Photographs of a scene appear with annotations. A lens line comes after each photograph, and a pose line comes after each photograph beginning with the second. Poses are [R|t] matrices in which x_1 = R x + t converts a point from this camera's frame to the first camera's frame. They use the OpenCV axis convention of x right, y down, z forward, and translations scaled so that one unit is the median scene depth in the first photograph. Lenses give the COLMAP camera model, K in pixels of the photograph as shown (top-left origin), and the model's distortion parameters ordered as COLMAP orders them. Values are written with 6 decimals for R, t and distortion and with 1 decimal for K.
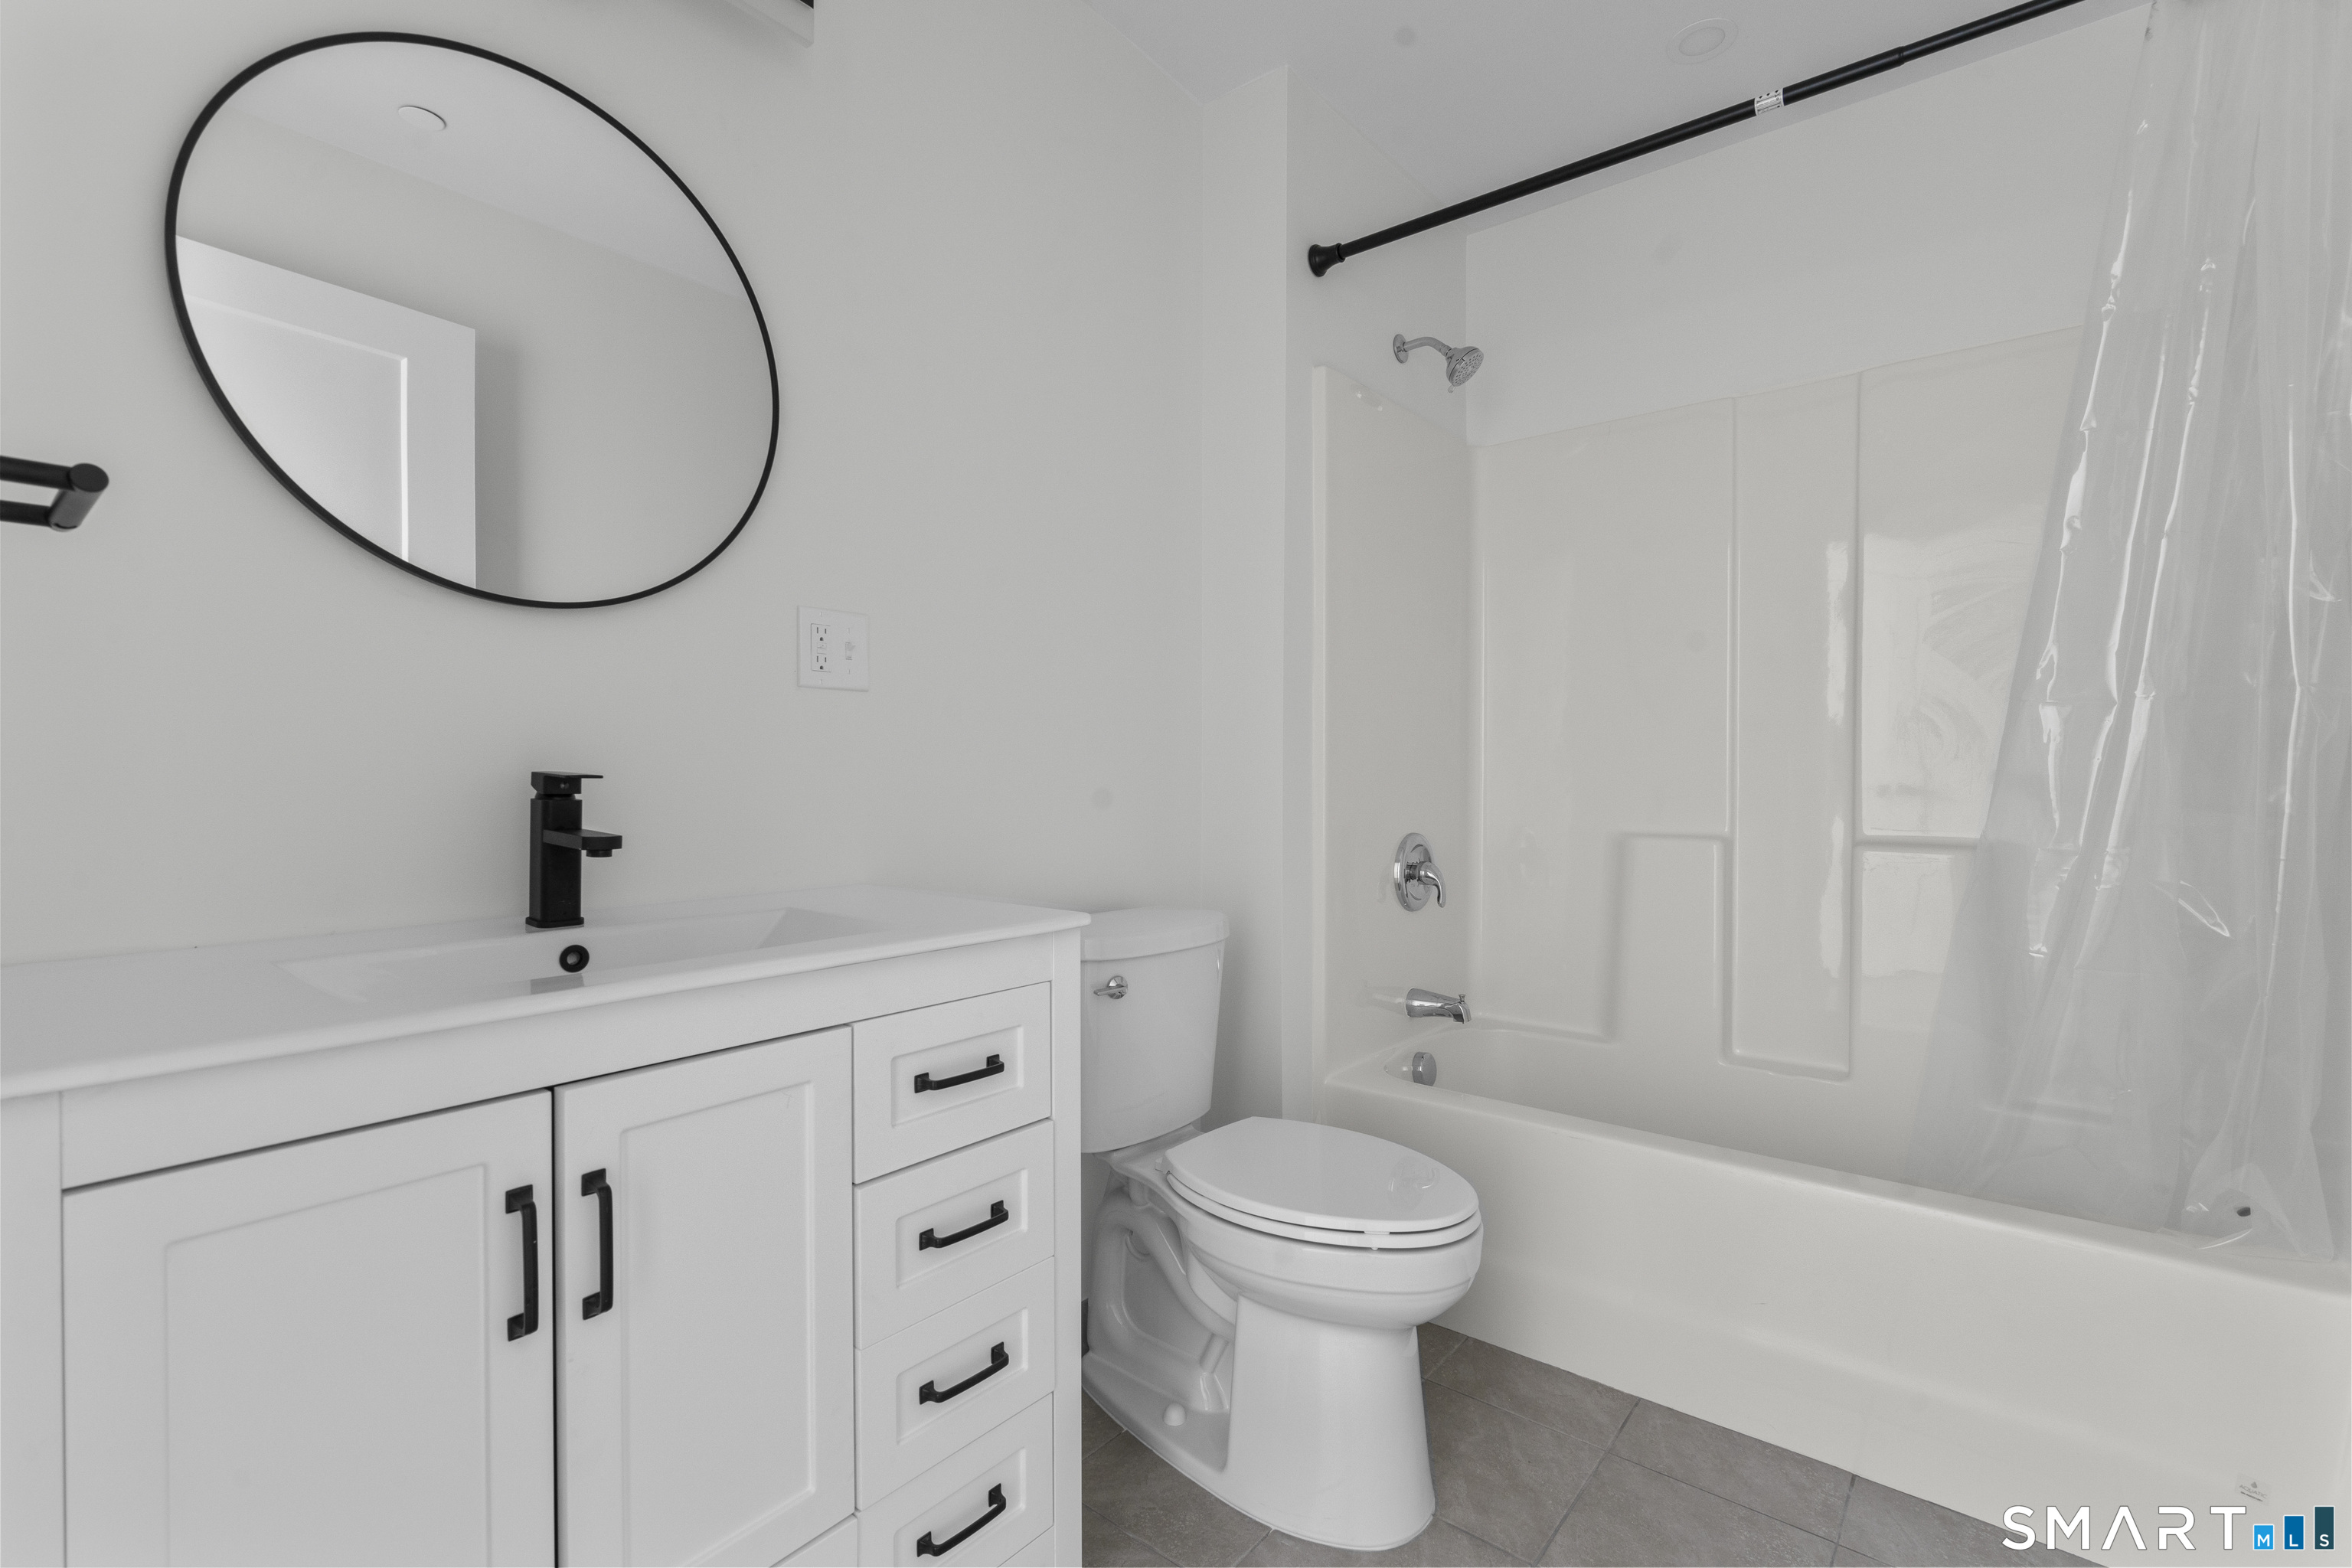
lens RADIAL K [[1058.7, 0, 1178.0], [0, 1058.7, 789.4], [0, 0, 1]] dist [-0.004950, 0.000188]
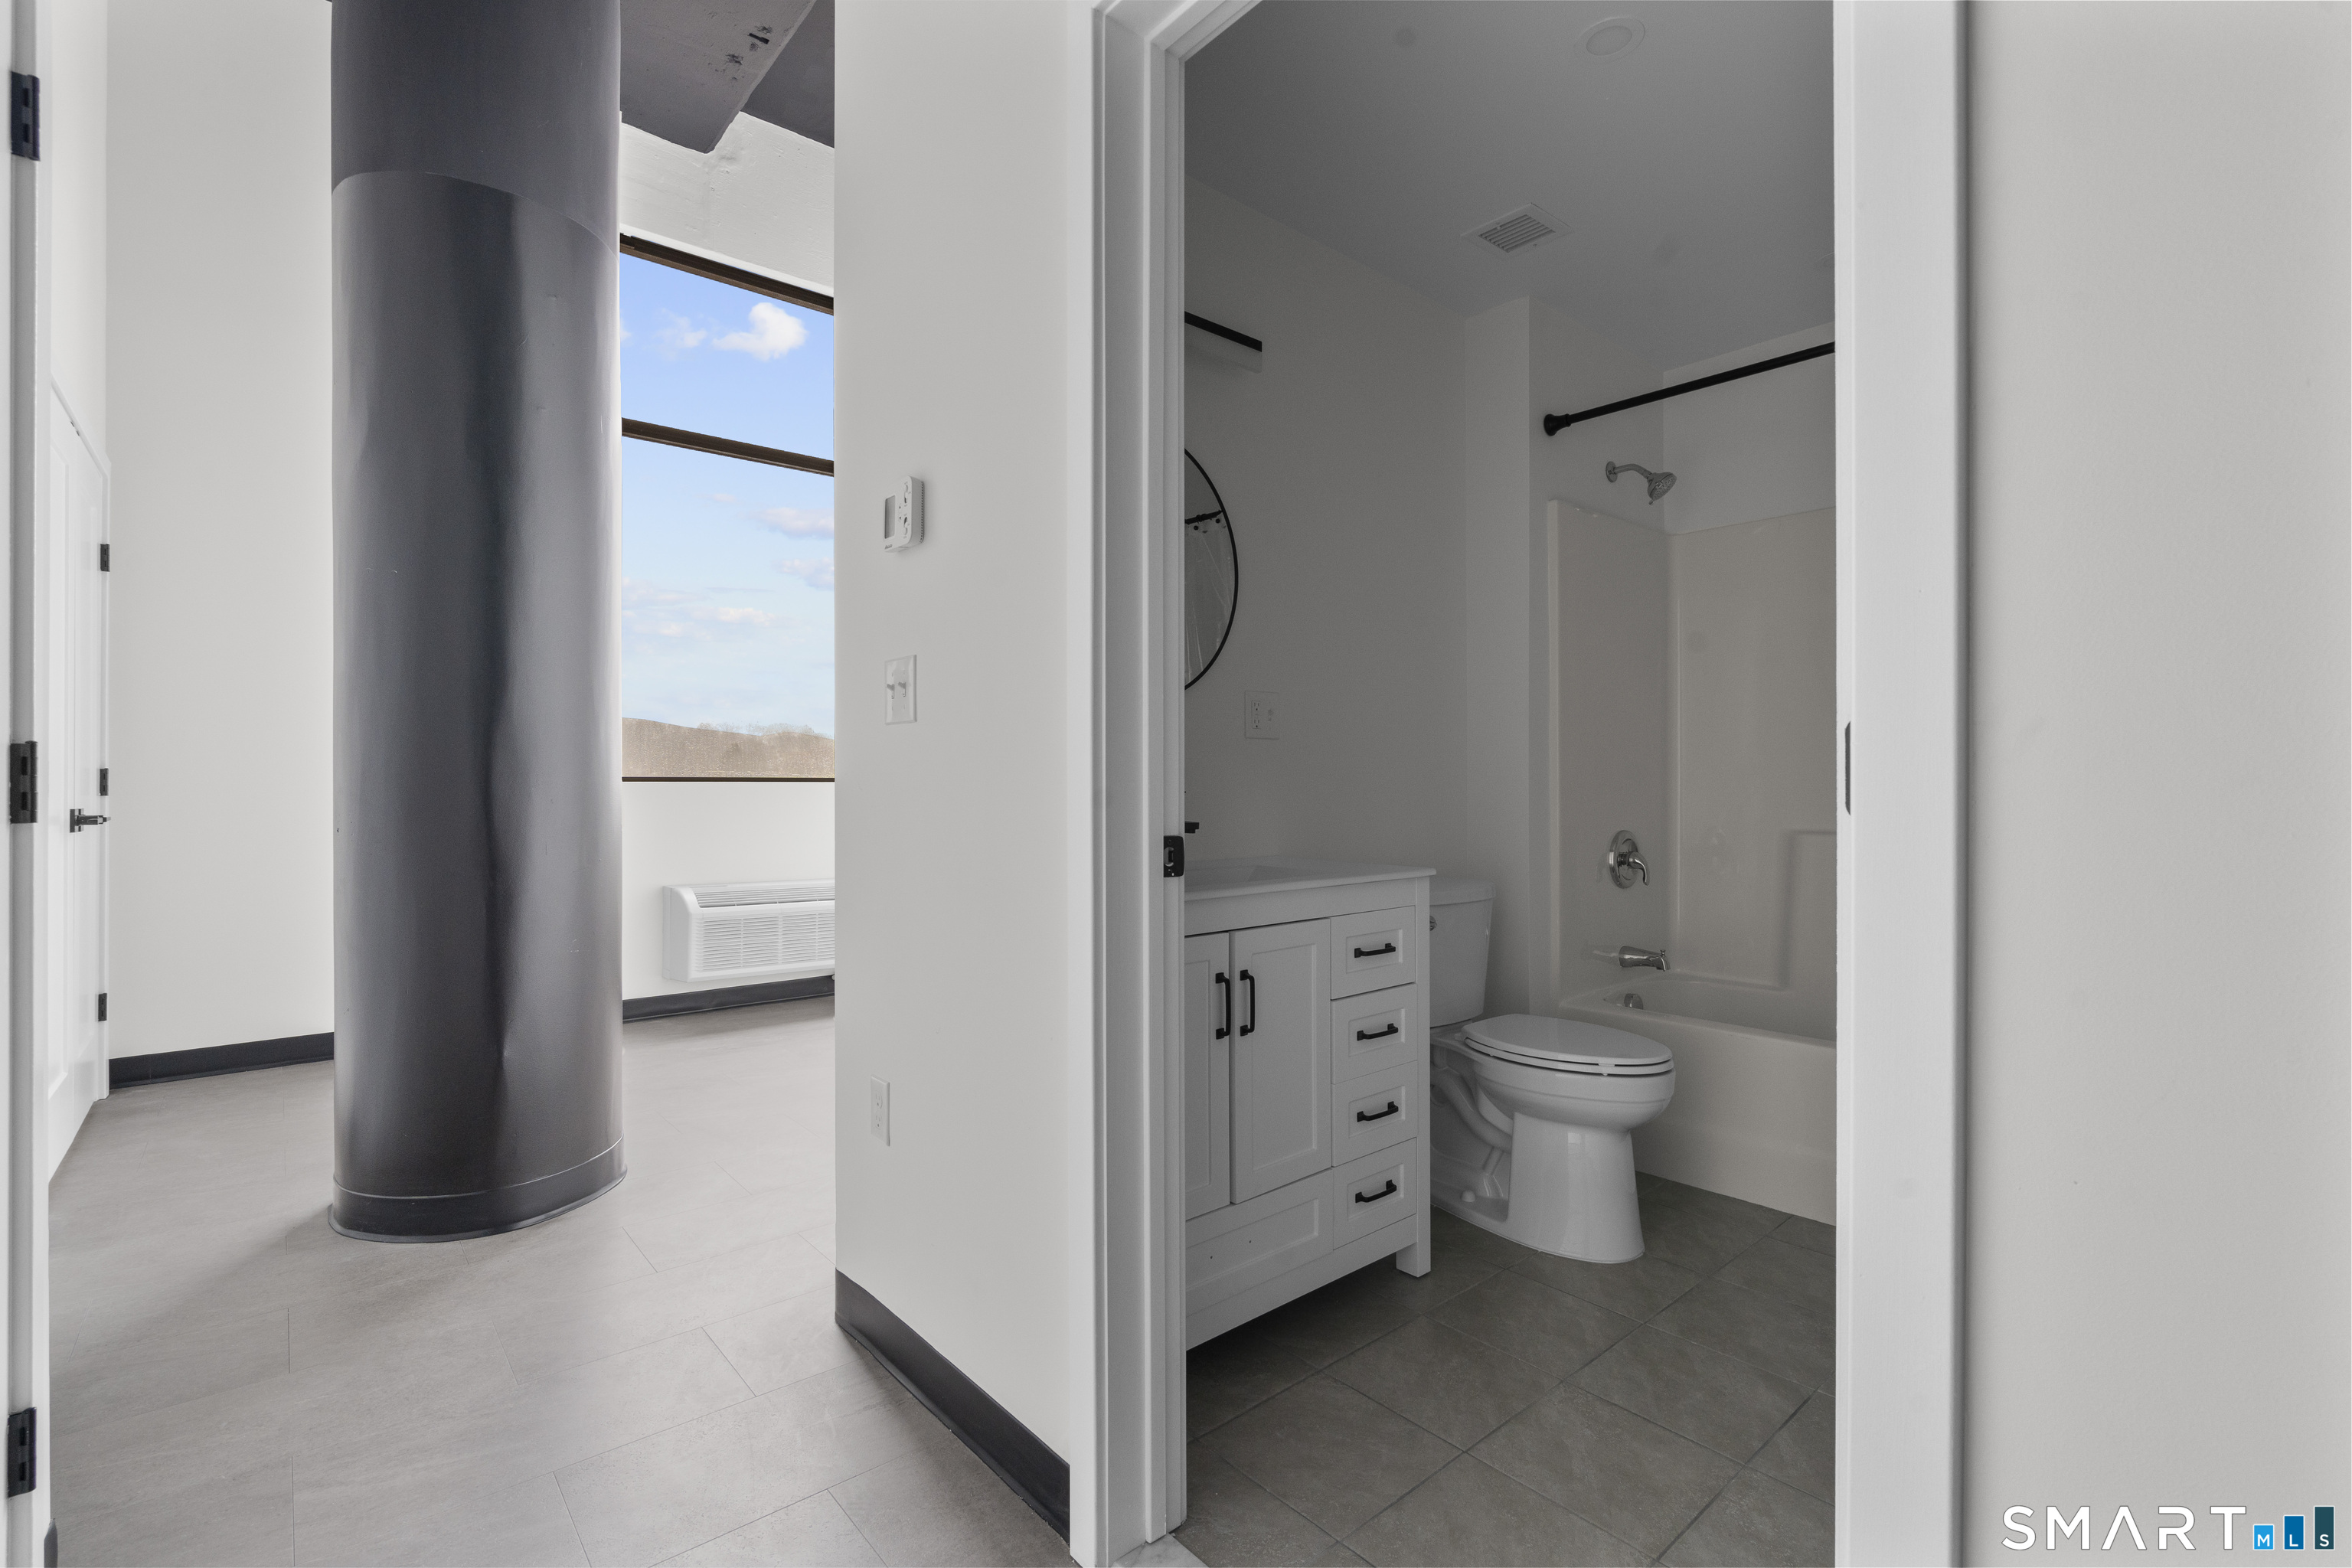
lens RADIAL K [[1058.7, 0, 1178.0], [0, 1058.7, 789.4], [0, 0, 1]] dist [-0.004950, 0.000188]
pose [[0.985176, -0.004610, -0.171484, -0.152993], [0.003086, 0.999953, -0.009154, 0.000111], [0.171518, 0.008489, 0.985144, -0.613404]]
